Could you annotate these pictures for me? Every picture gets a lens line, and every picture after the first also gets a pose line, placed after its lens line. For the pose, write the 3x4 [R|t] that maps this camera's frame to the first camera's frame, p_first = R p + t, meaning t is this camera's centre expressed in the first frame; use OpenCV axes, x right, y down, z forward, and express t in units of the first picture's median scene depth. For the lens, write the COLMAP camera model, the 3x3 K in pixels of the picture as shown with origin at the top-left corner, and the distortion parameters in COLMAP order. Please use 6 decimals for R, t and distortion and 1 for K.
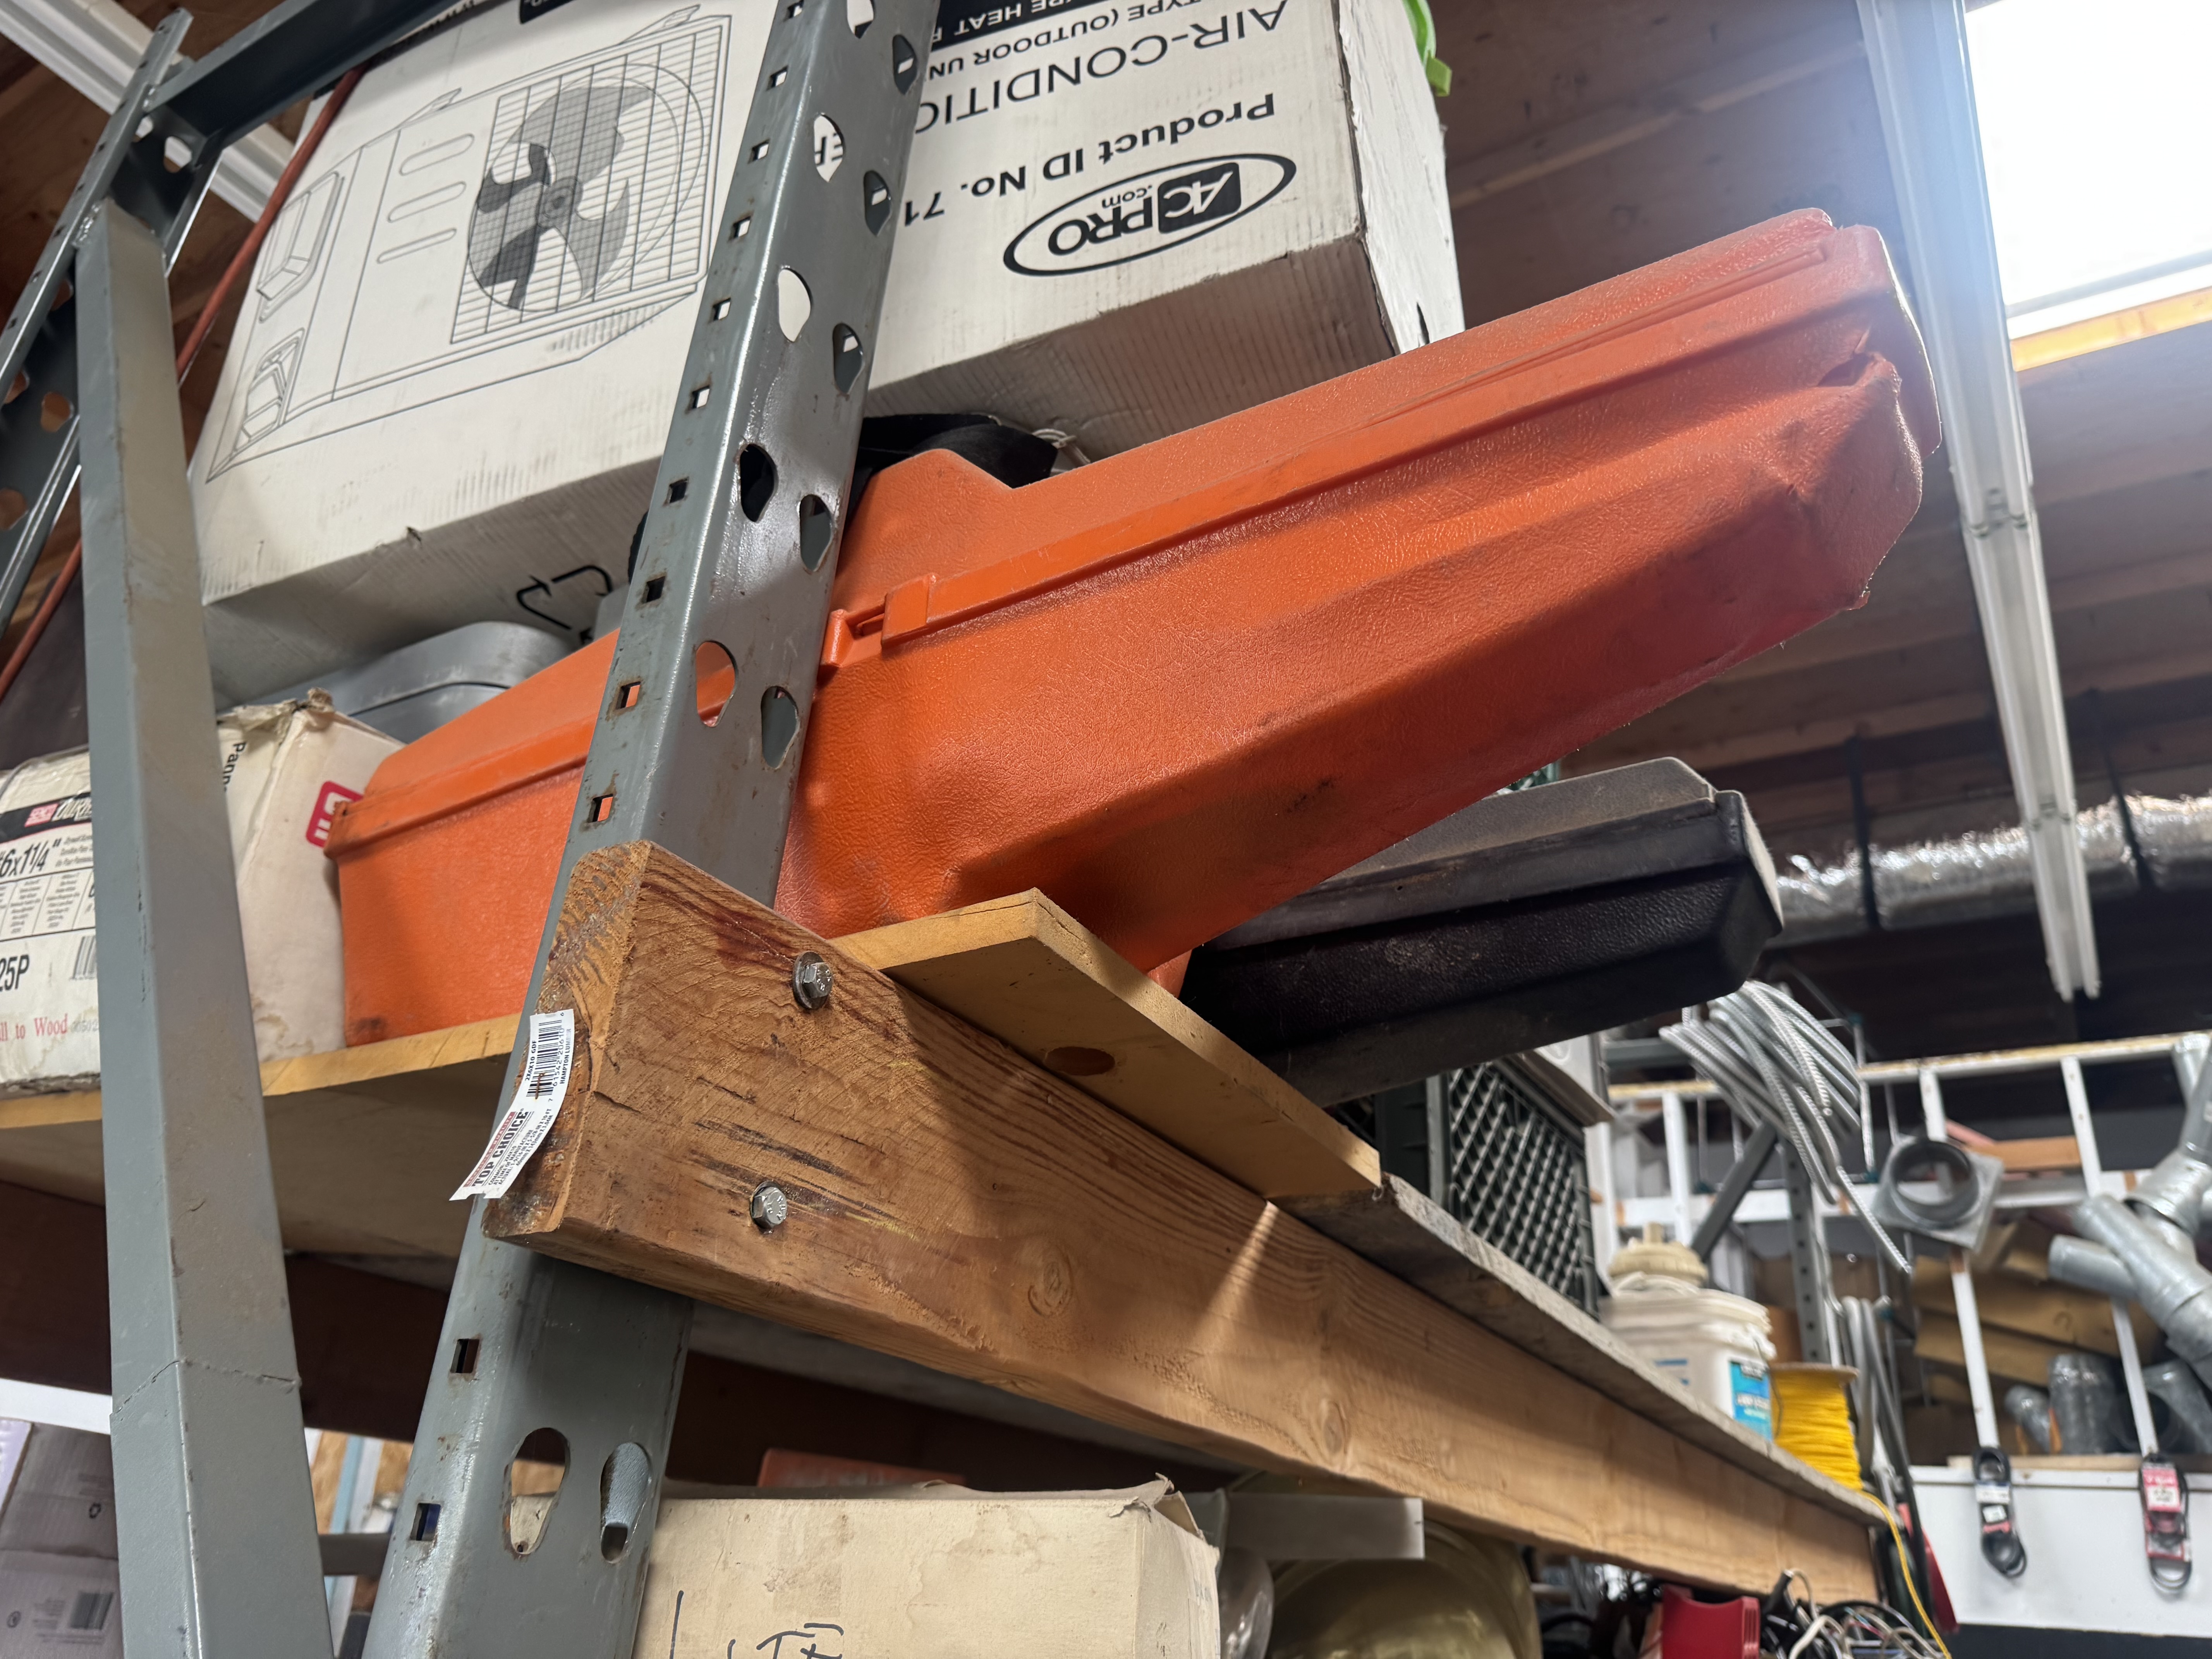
lens RADIAL K [[1638.3, 0, 1110.8], [0, 1638.3, 823.8], [0, 0, 1]] dist [-0.001378, -0.002994]
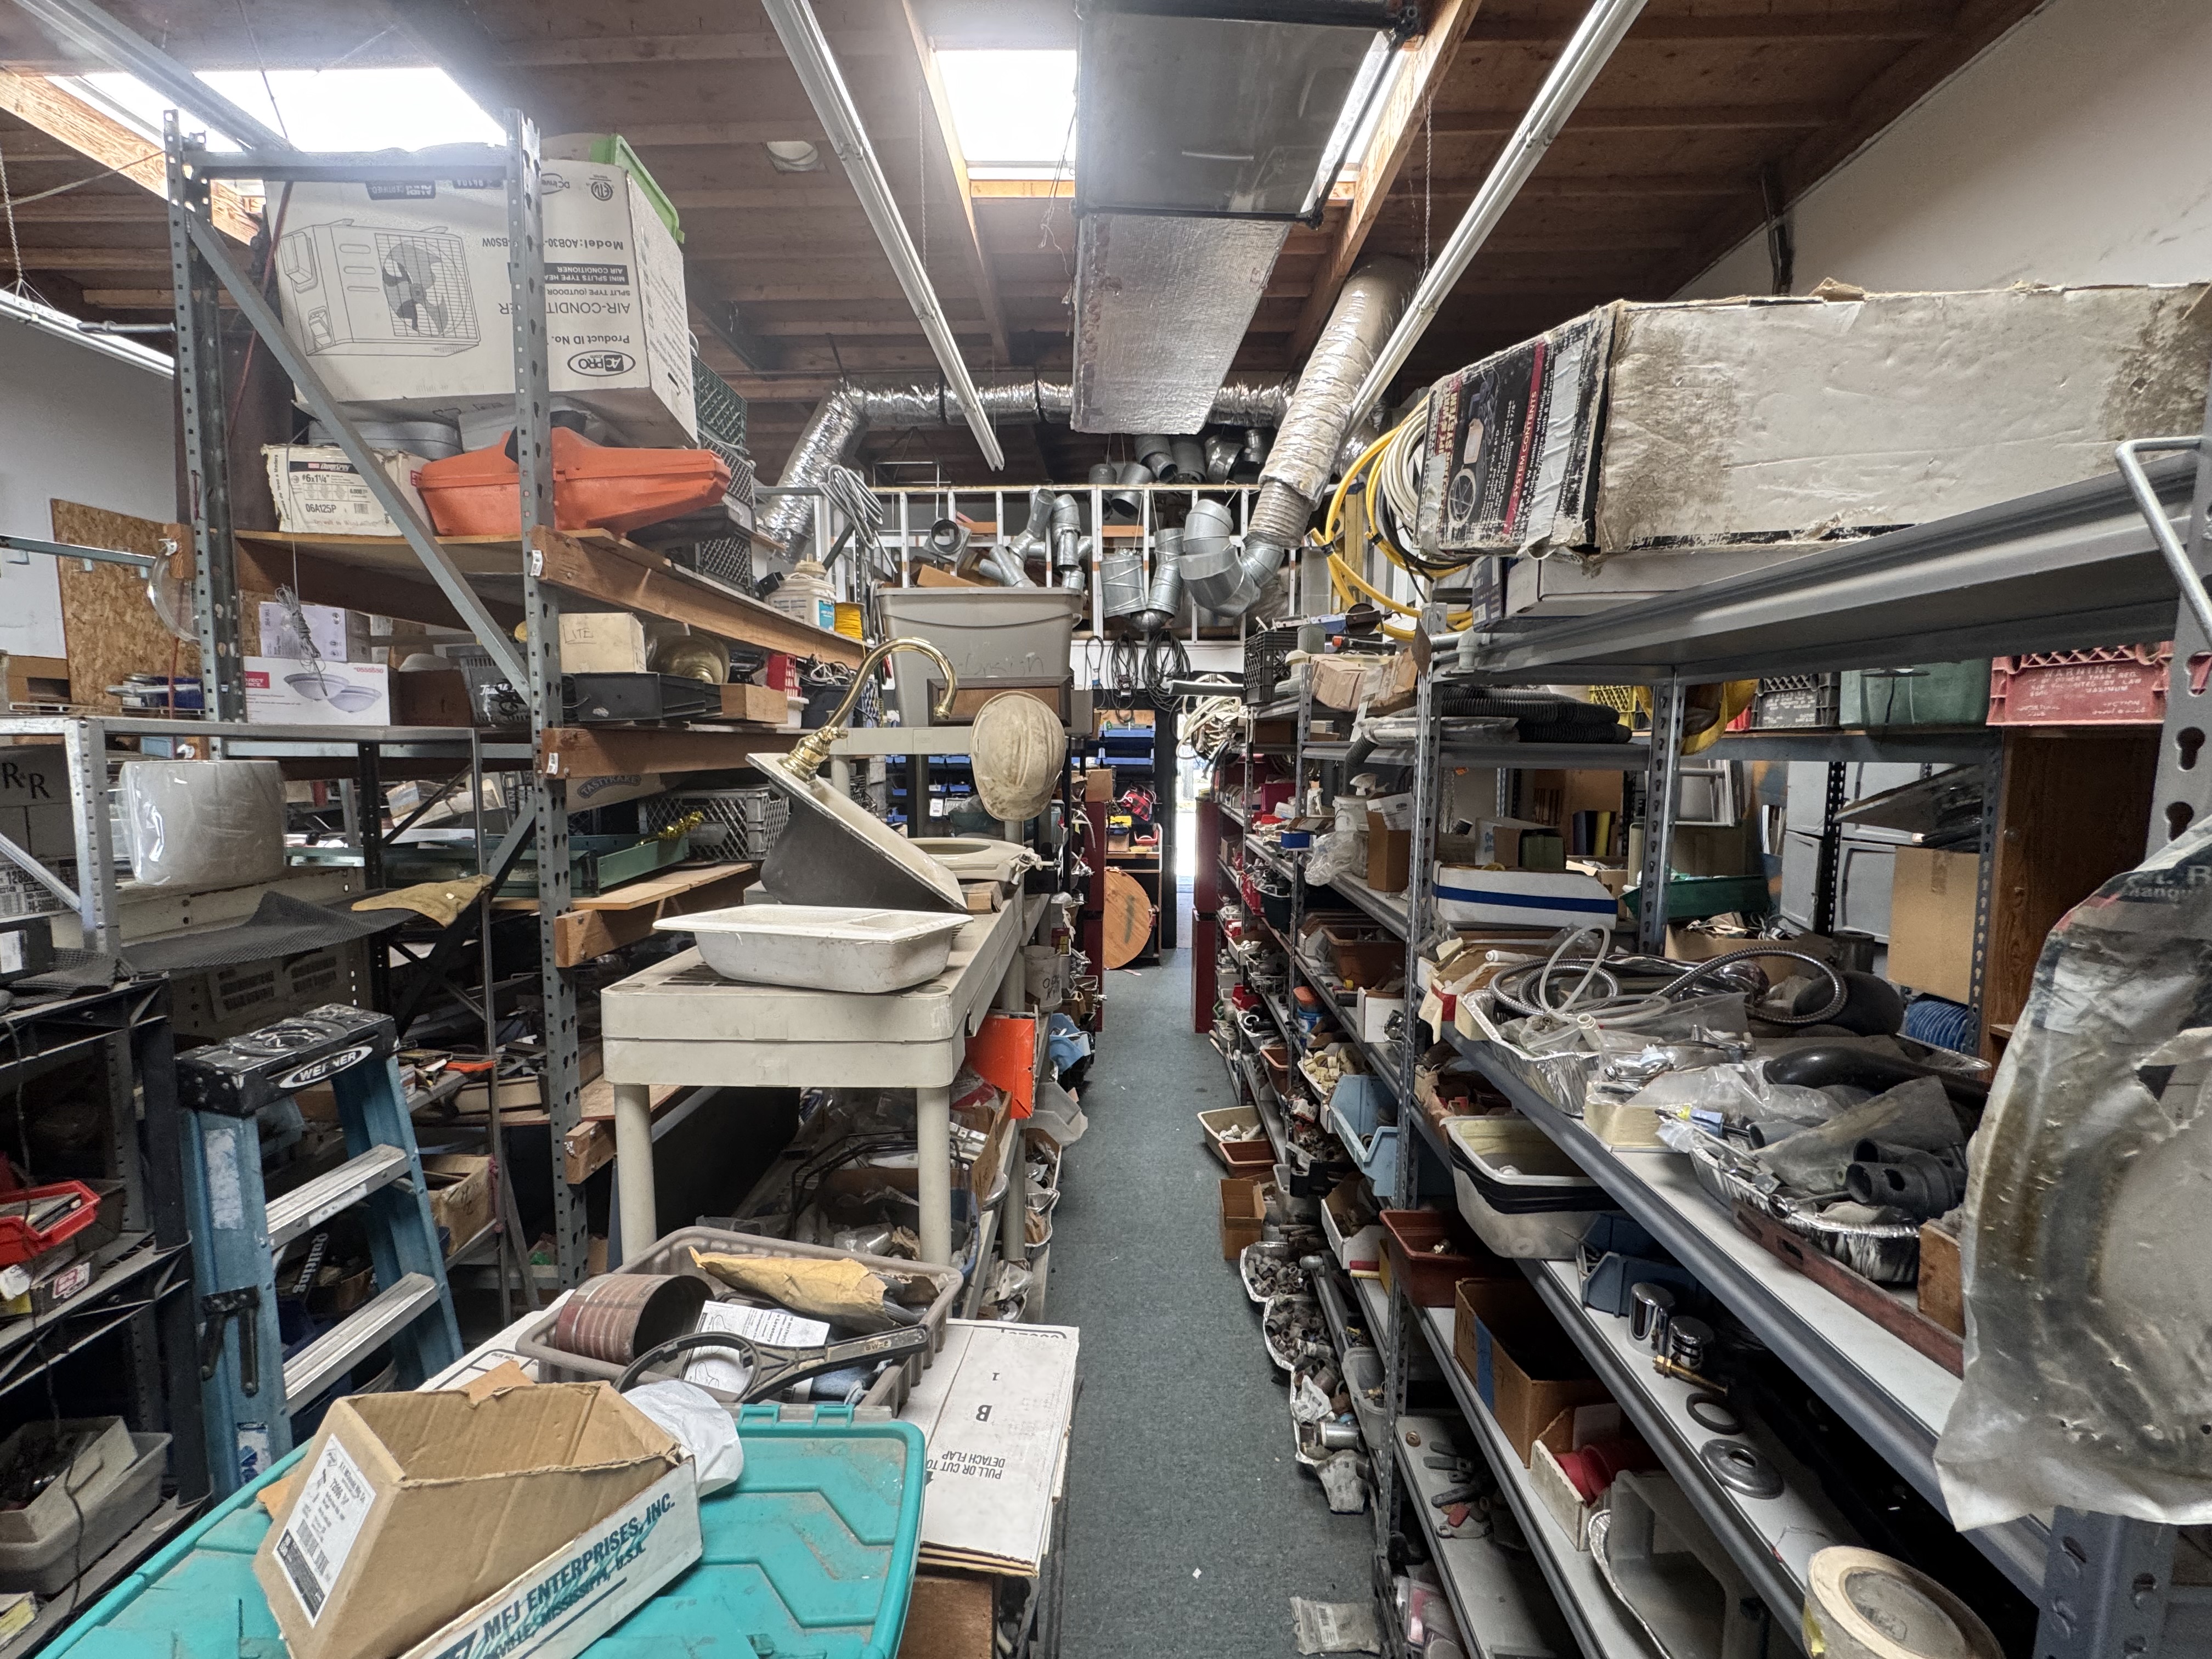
lens RADIAL K [[889.4, 0, 1103.4], [0, 889.4, 832.9], [0, 0, 1]] dist [-0.002606, -0.000139]
pose [[0.871406, -0.110944, 0.477852, -0.076818], [-0.165270, 0.850752, 0.498906, -0.608612], [-0.461884, -0.513724, 0.723015, -1.865634]]
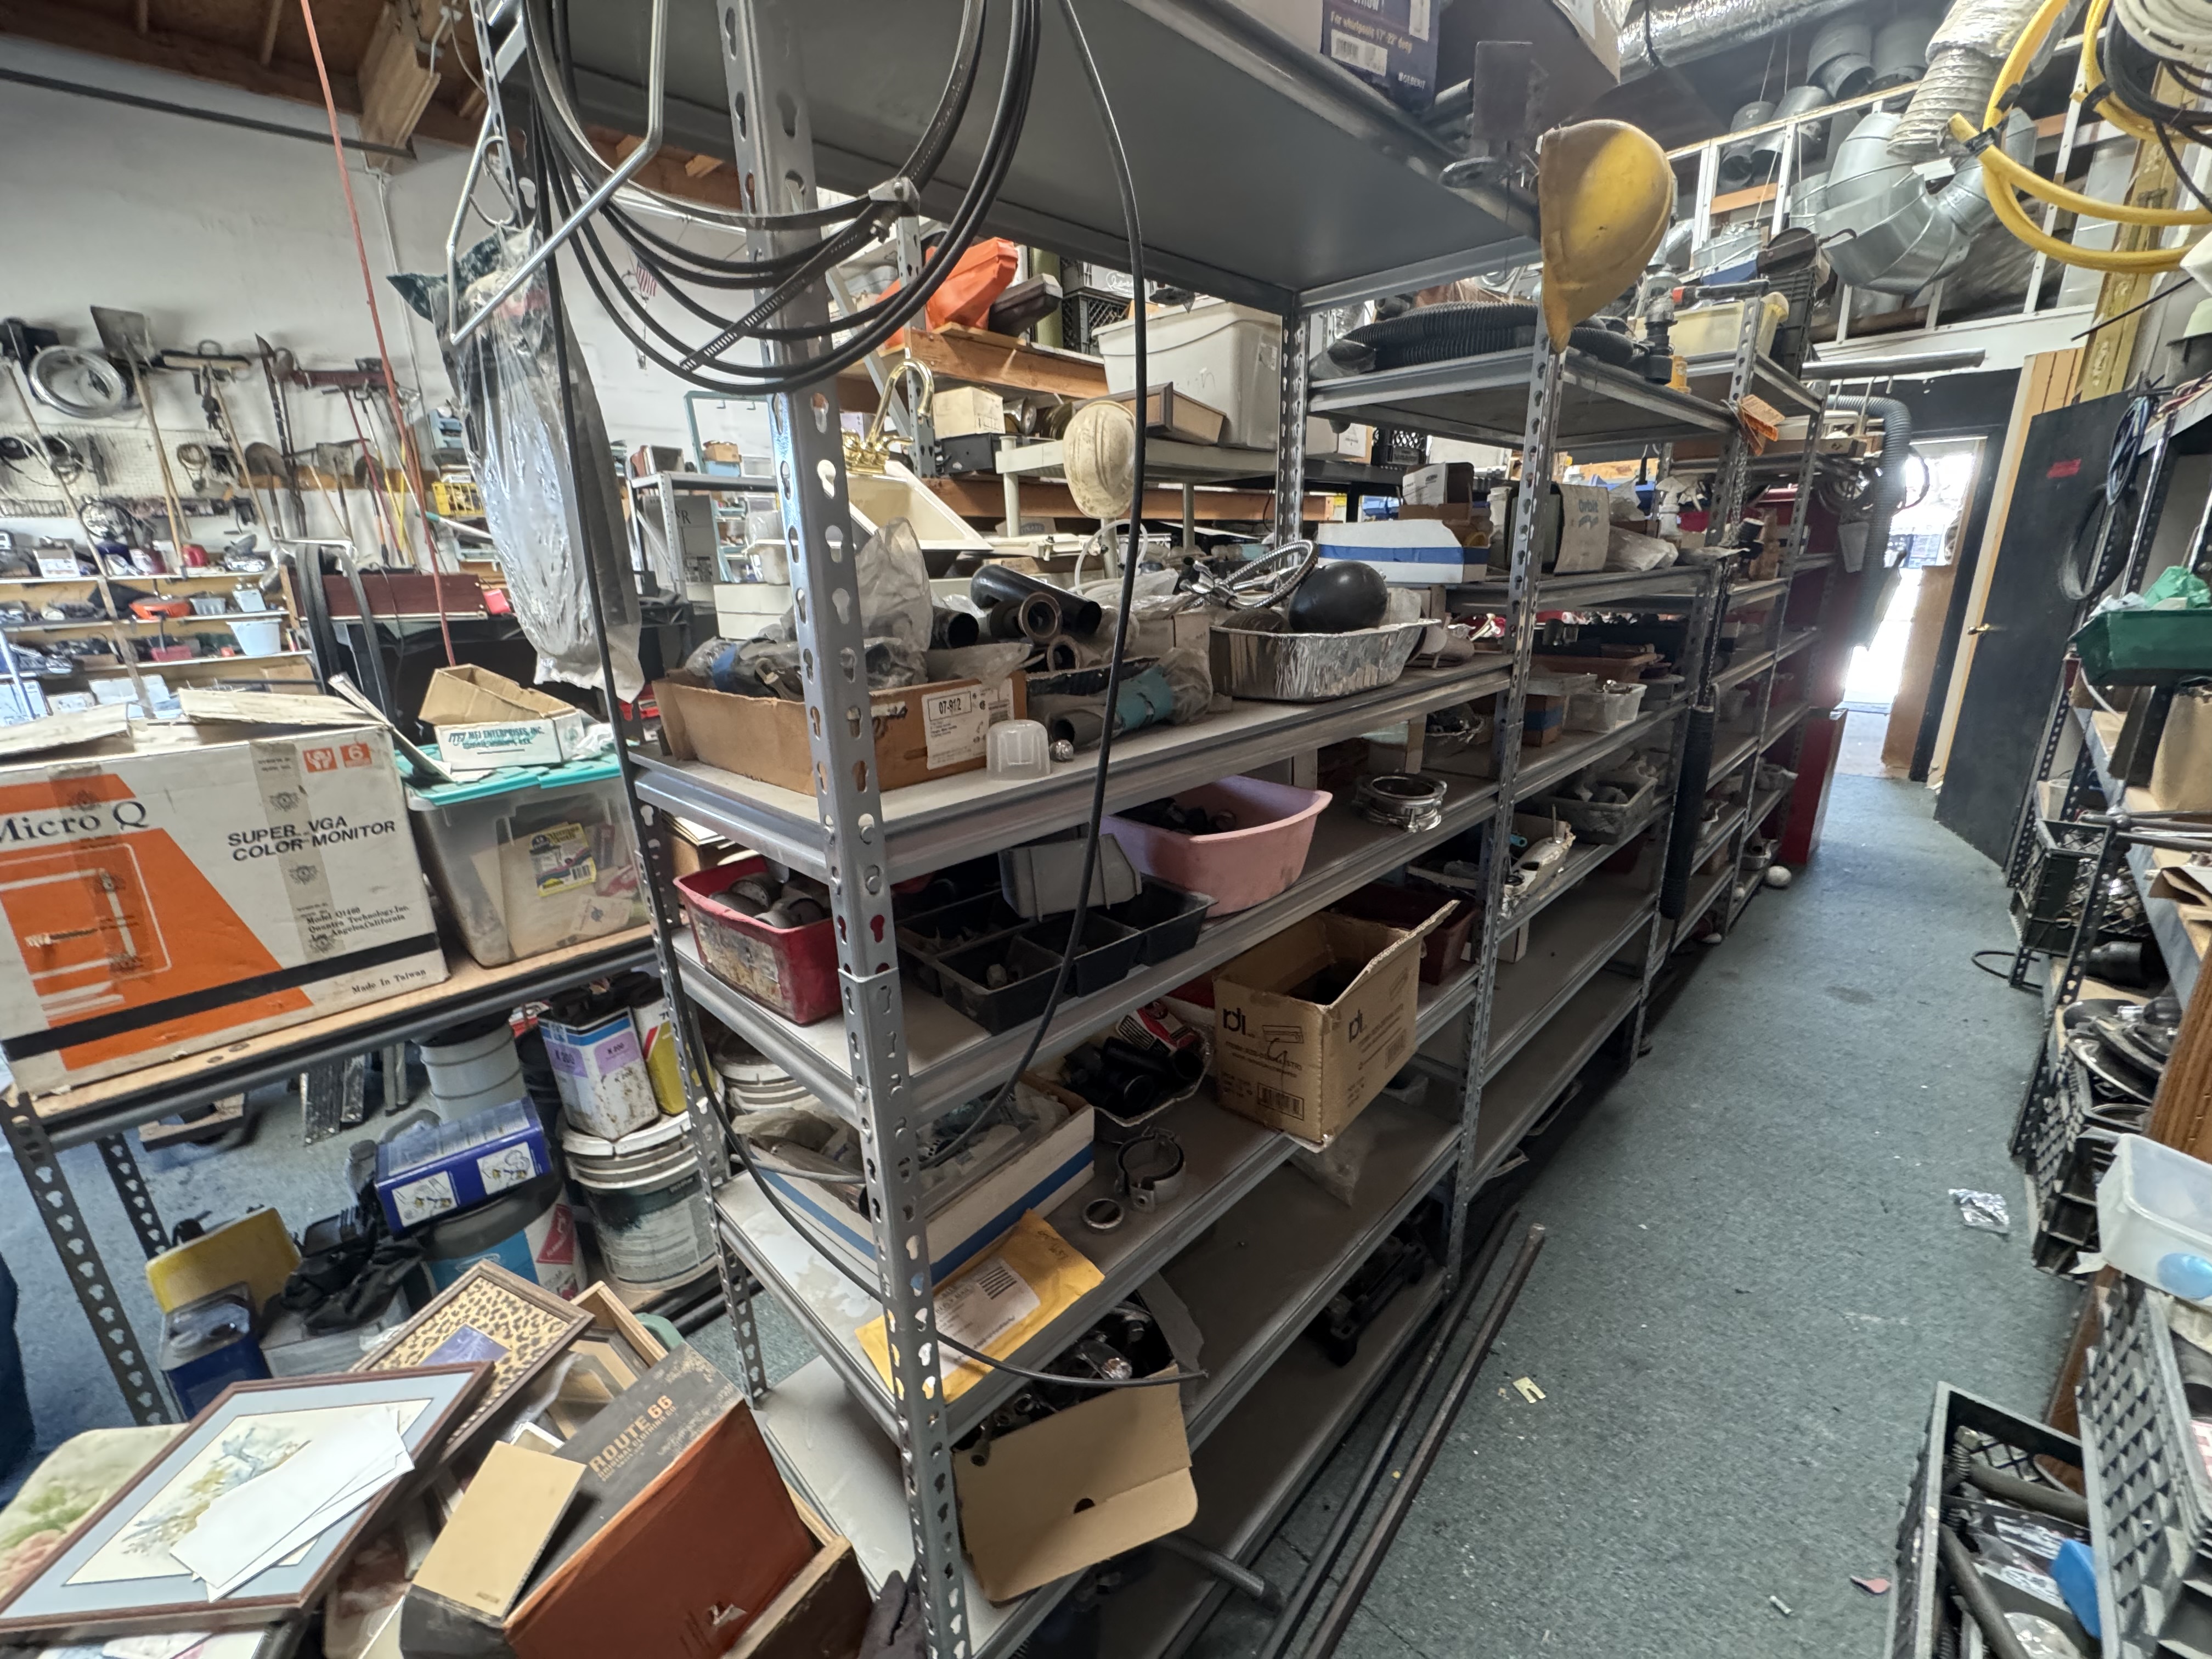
lens RADIAL K [[889.4, 0, 1098.8], [0, 889.4, 822.8], [0, 0, 1]] dist [-0.002606, -0.000139]
pose [[0.967458, -0.012466, -0.252725, 1.152748], [0.181466, 0.730240, 0.658650, -0.607387], [0.176339, -0.683077, 0.708739, -2.510723]]
